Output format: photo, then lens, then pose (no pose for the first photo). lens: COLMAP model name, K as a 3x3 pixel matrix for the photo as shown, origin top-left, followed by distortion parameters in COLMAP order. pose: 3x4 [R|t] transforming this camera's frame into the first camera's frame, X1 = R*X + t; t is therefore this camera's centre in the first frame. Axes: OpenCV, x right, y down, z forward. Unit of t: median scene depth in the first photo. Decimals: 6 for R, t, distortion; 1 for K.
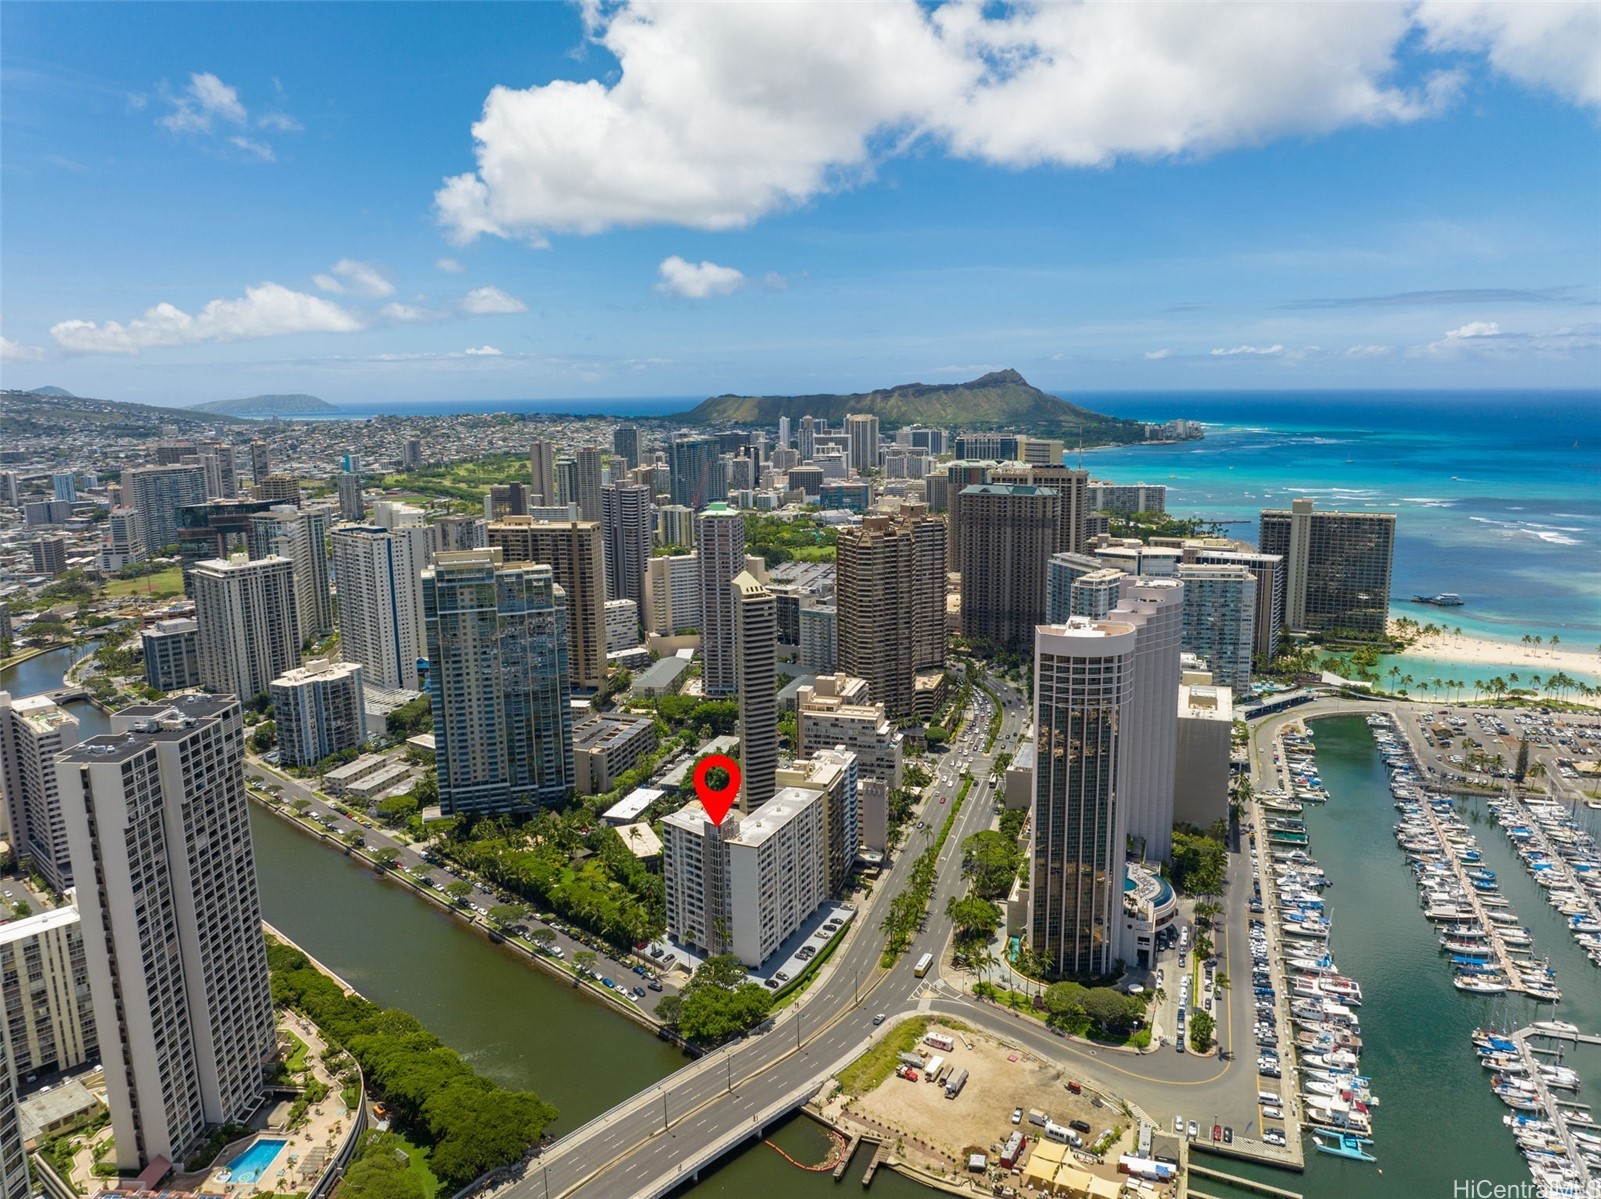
lens RADIAL K [[1170.1, 0, 797.8], [0, 1170.1, 595.4], [0, 0, 1]] dist [-0.047992, -0.001972]
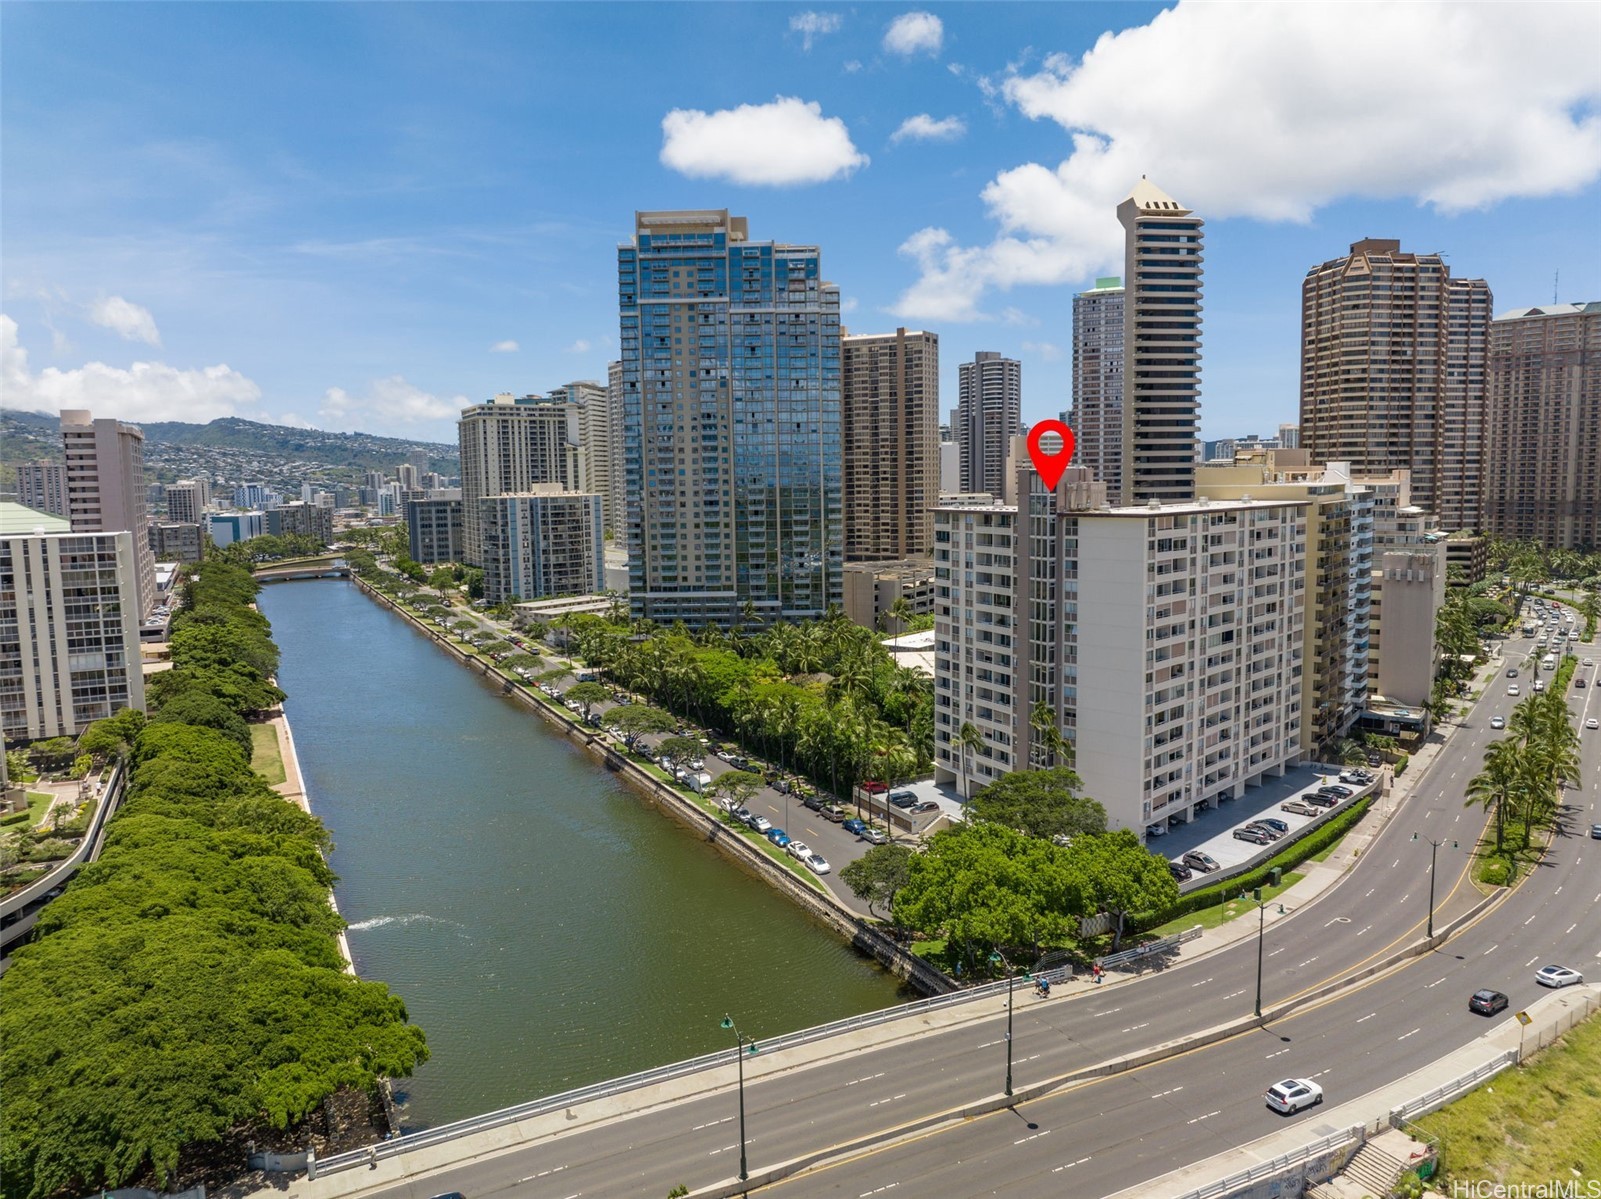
lens RADIAL K [[1125.2, 0, 792.1], [0, 1125.2, 601.0], [0, 0, 1]] dist [-0.032894, -0.001546]
pose [[0.937749, 0.037017, -0.345336, -0.014348], [-0.064647, 0.995531, -0.068835, 0.255160], [0.341244, 0.086875, 0.935951, 0.556984]]
